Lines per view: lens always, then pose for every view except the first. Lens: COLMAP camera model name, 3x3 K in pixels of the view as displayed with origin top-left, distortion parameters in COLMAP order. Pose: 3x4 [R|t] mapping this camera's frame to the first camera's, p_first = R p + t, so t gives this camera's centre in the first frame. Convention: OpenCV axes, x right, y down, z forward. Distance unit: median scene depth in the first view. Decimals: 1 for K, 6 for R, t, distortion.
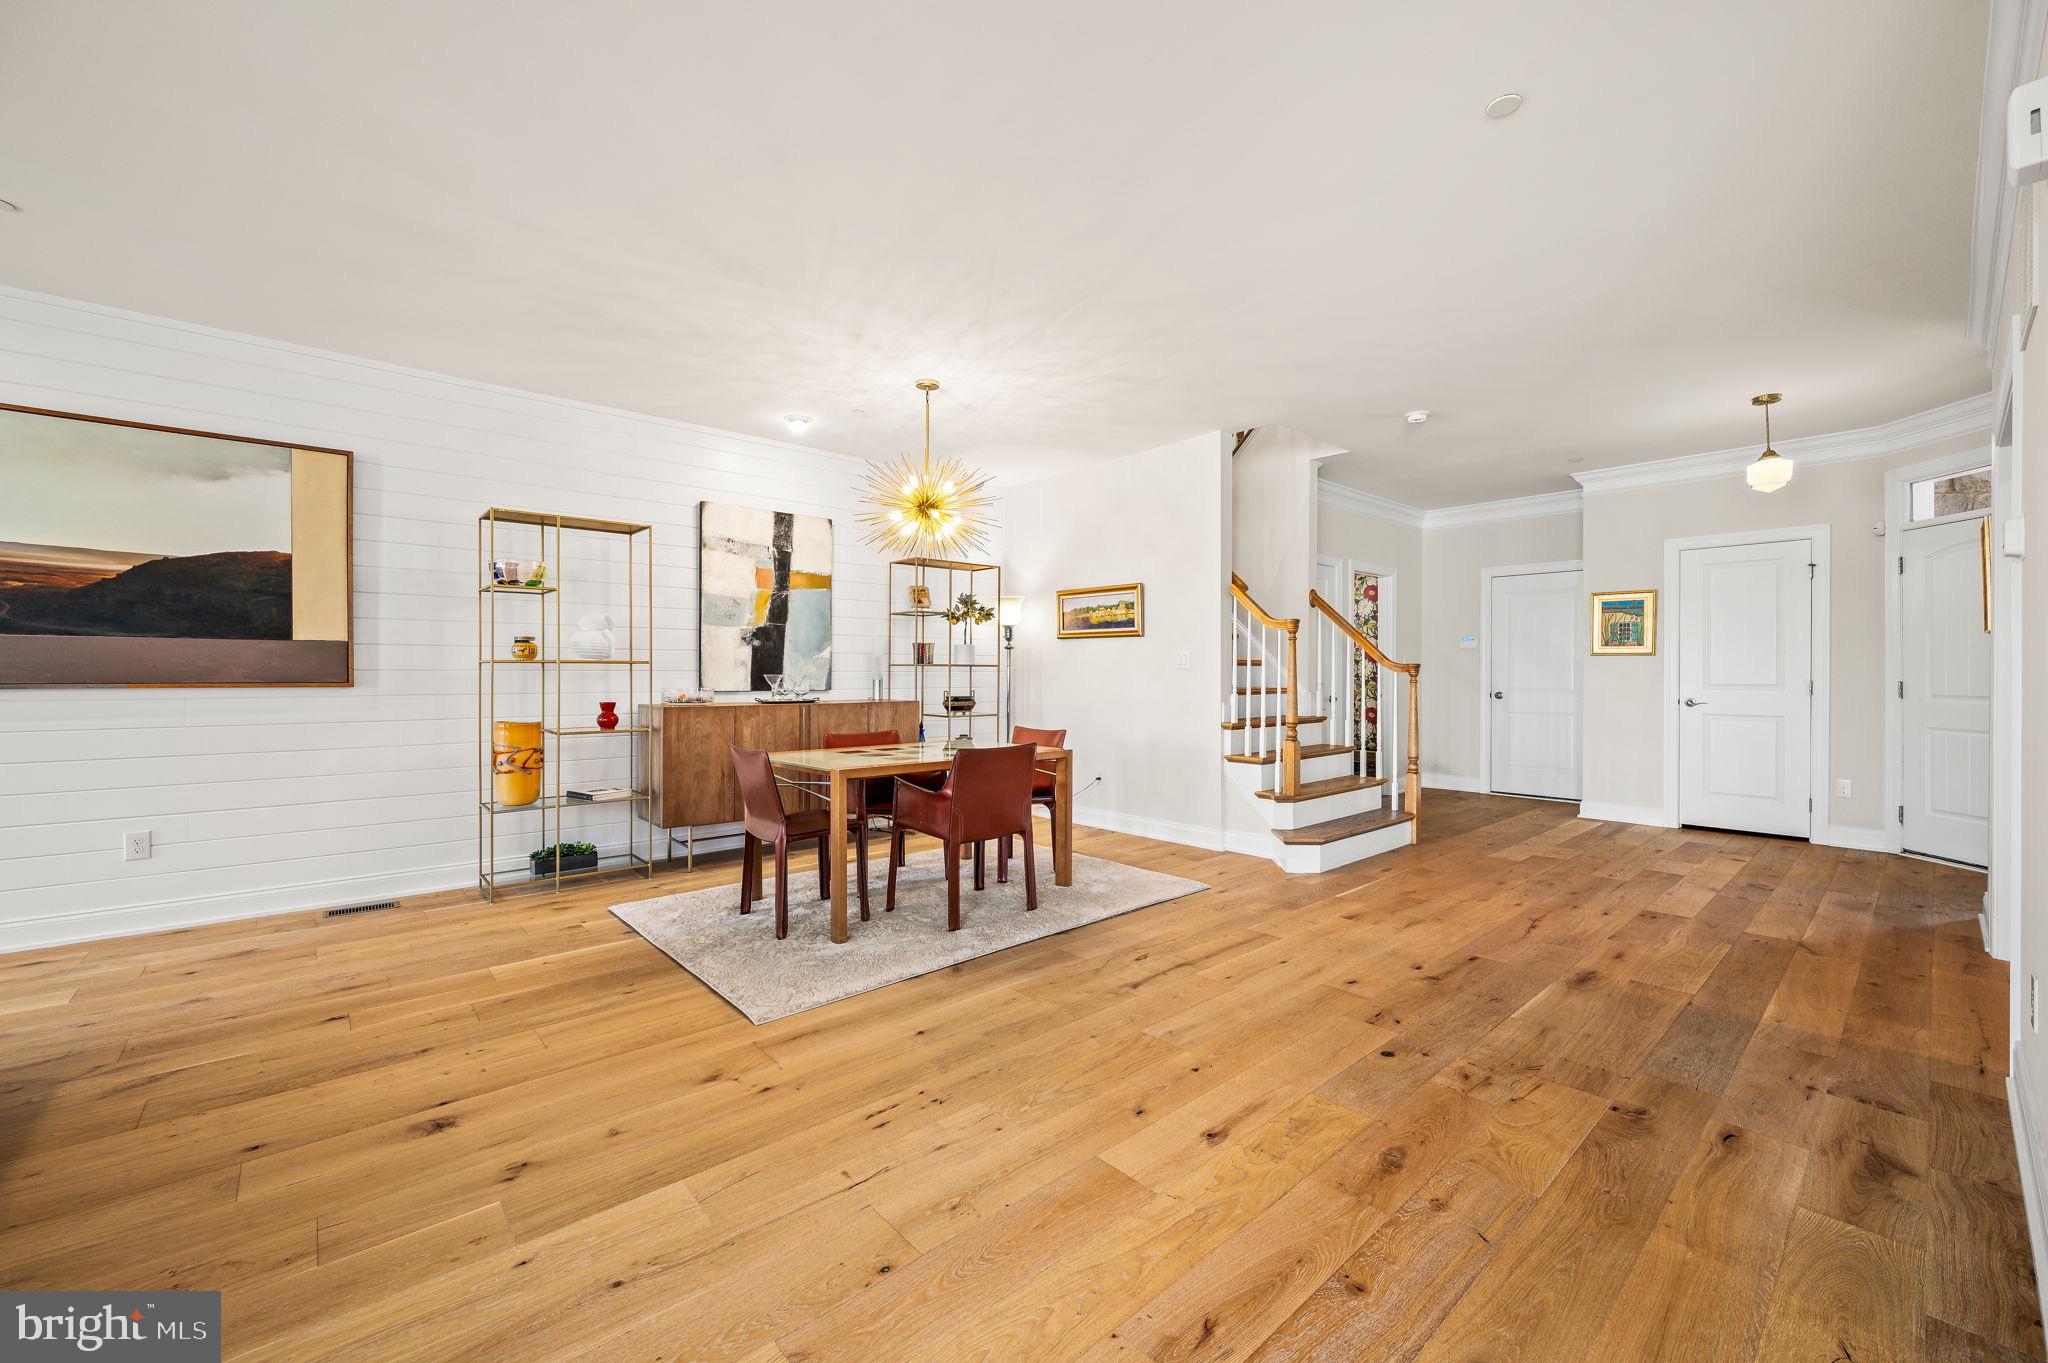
lens RADIAL K [[831.5, 0, 1028.4], [0, 831.5, 675.9], [0, 0, 1]] dist [-0.001140, -0.000389]
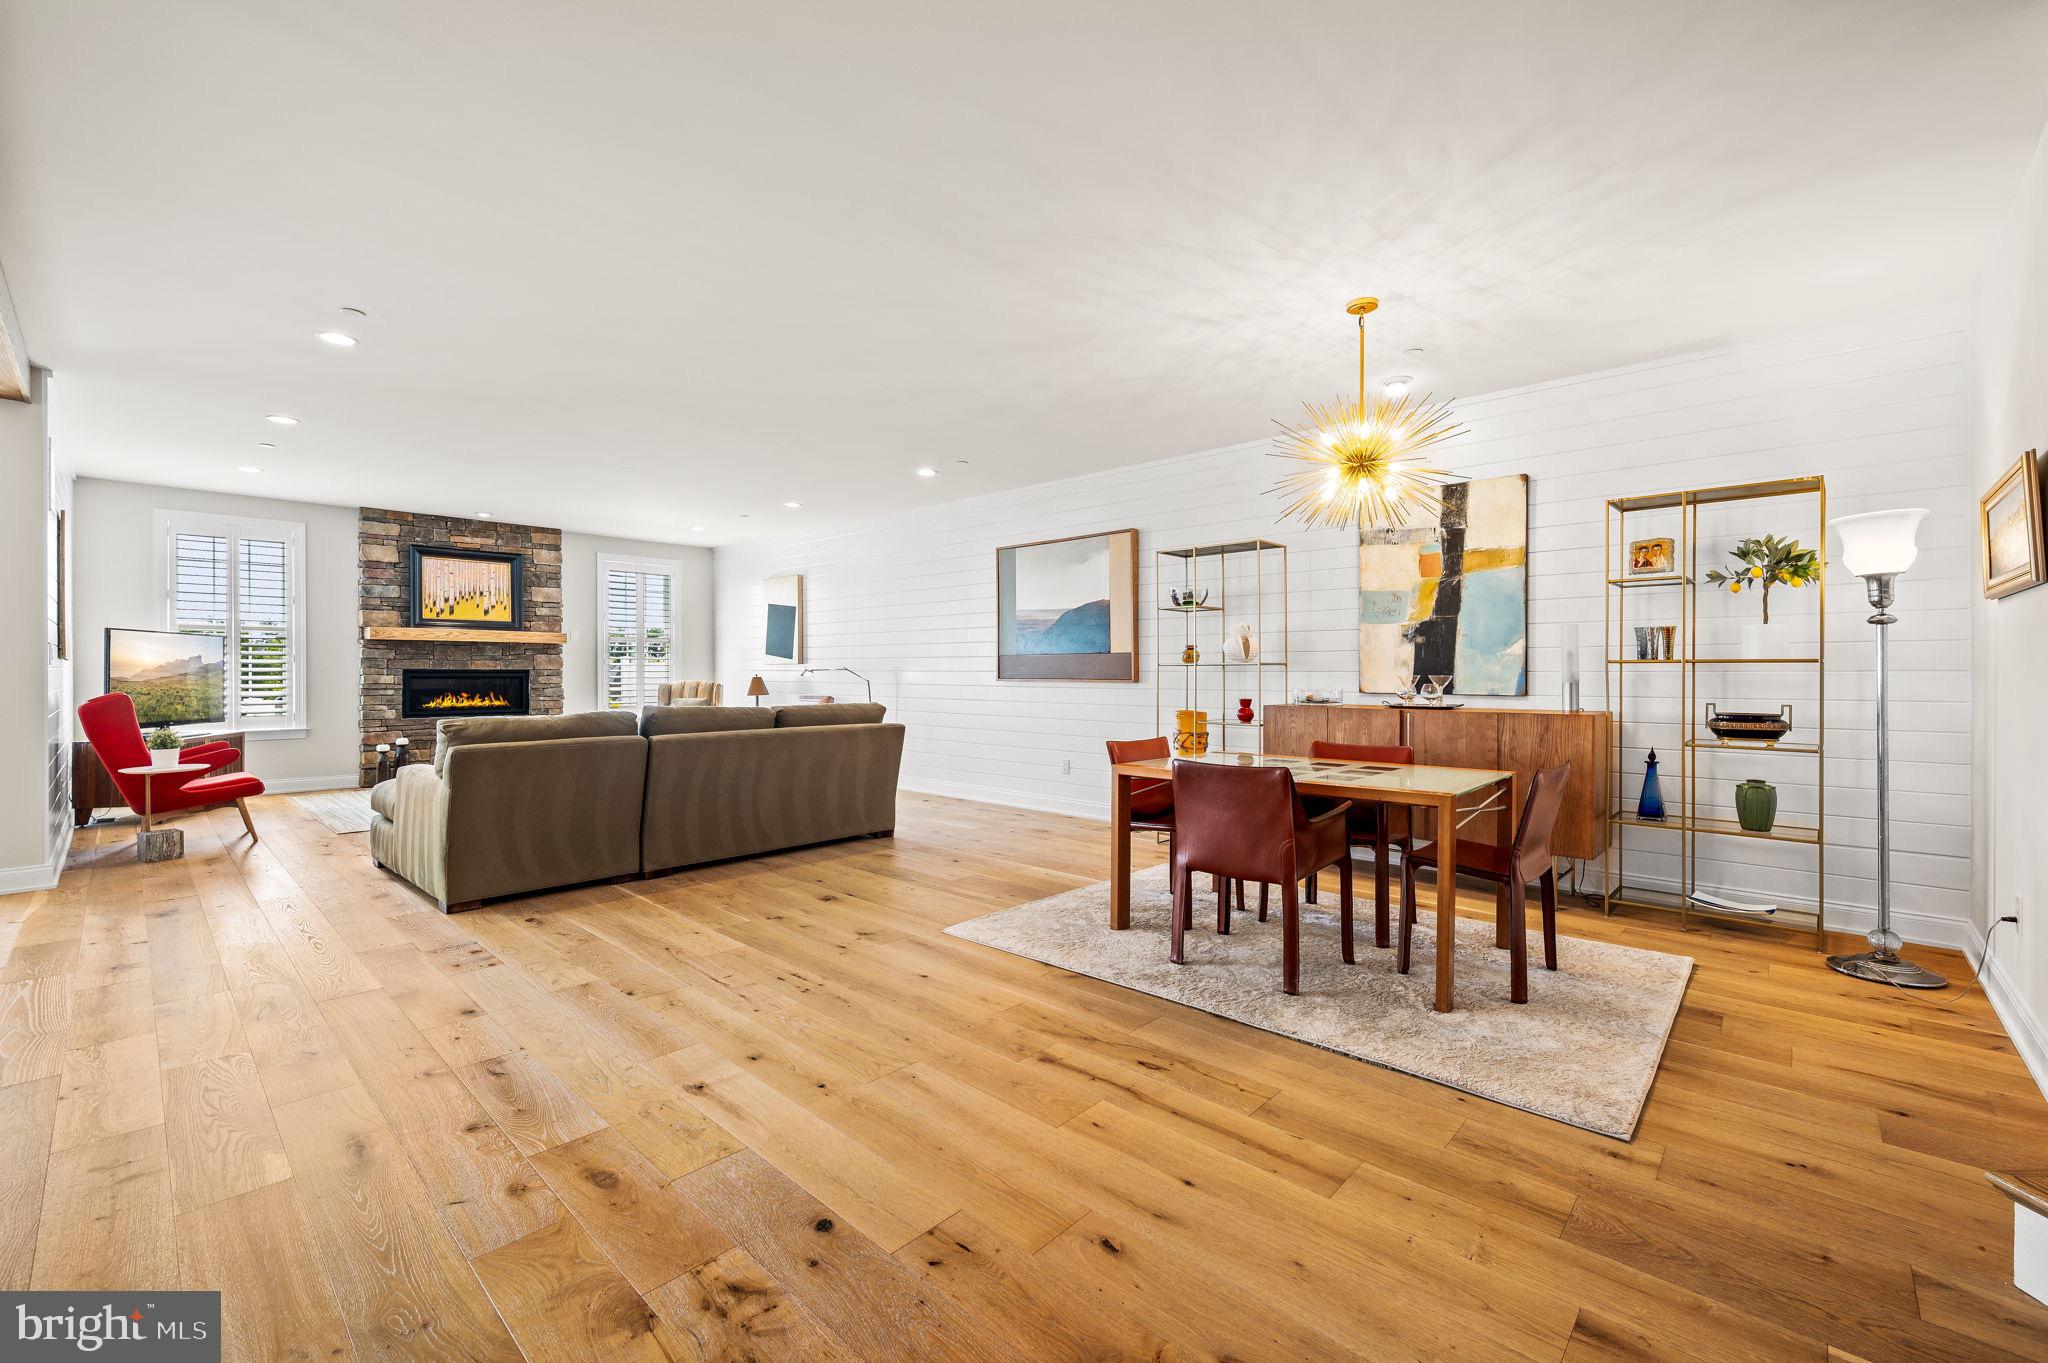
lens RADIAL K [[831.5, 0, 1028.4], [0, 831.5, 675.9], [0, 0, 1]] dist [-0.001140, -0.000389]
pose [[0.090513, 0.002745, -0.995891, 0.534988], [-0.004444, 0.999987, 0.002353, -0.001343], [0.995885, 0.004212, 0.090524, 0.522062]]
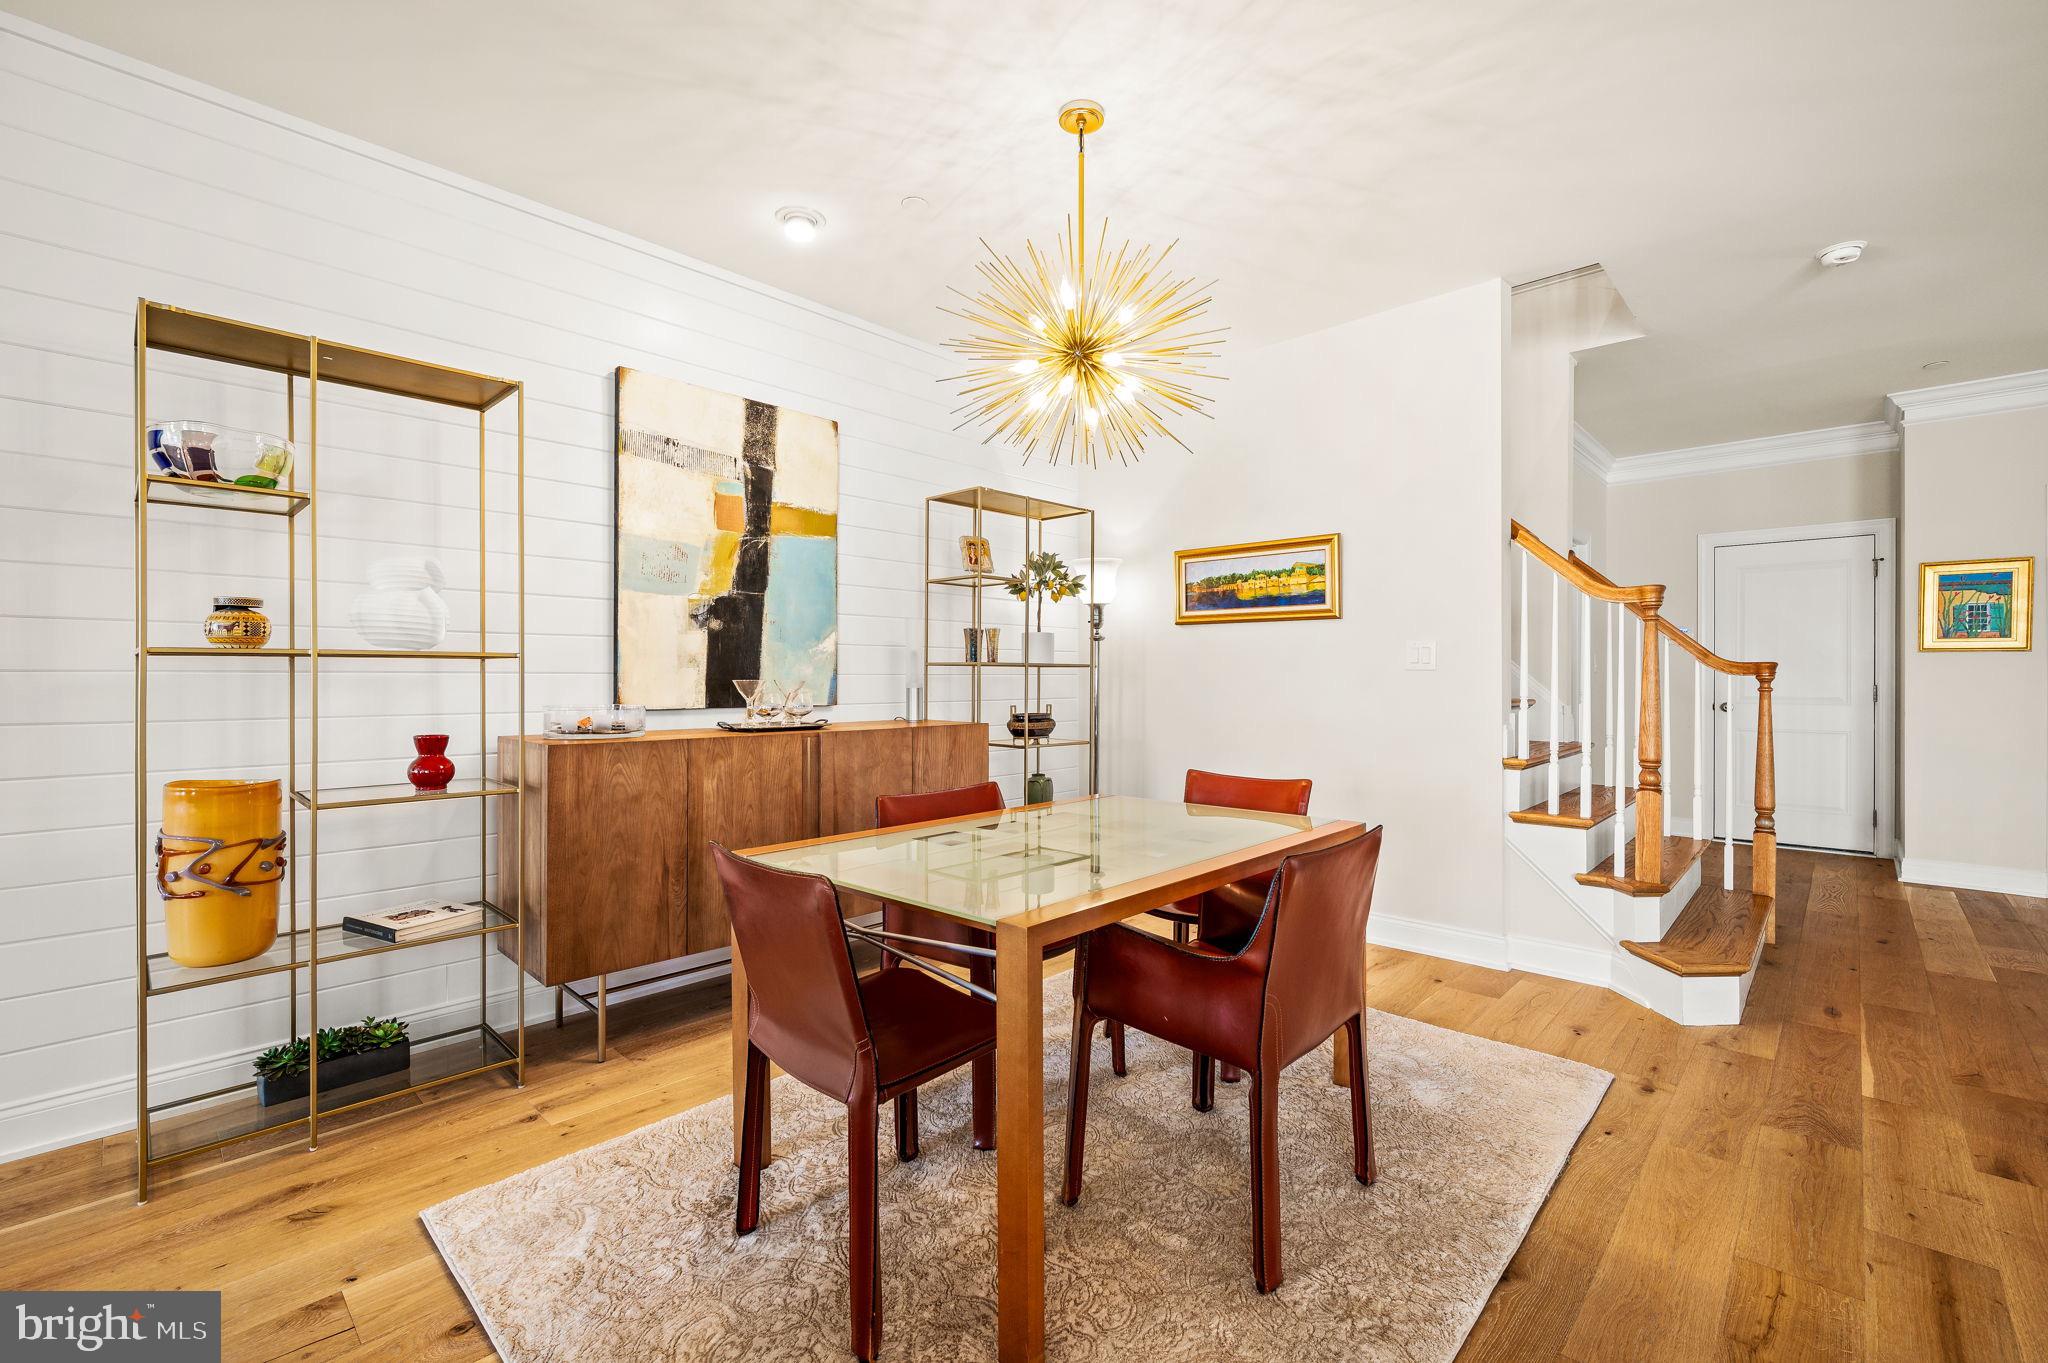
lens RADIAL K [[883.7, 0, 1024.0], [0, 883.7, 681.5], [0, 0, 1]] dist [-0.000677, -0.000139]
pose [[0.996402, -0.000910, 0.084750, -0.172285], [0.000832, 0.999999, 0.000954, -0.000787], [-0.084751, -0.000880, 0.996402, 0.386966]]
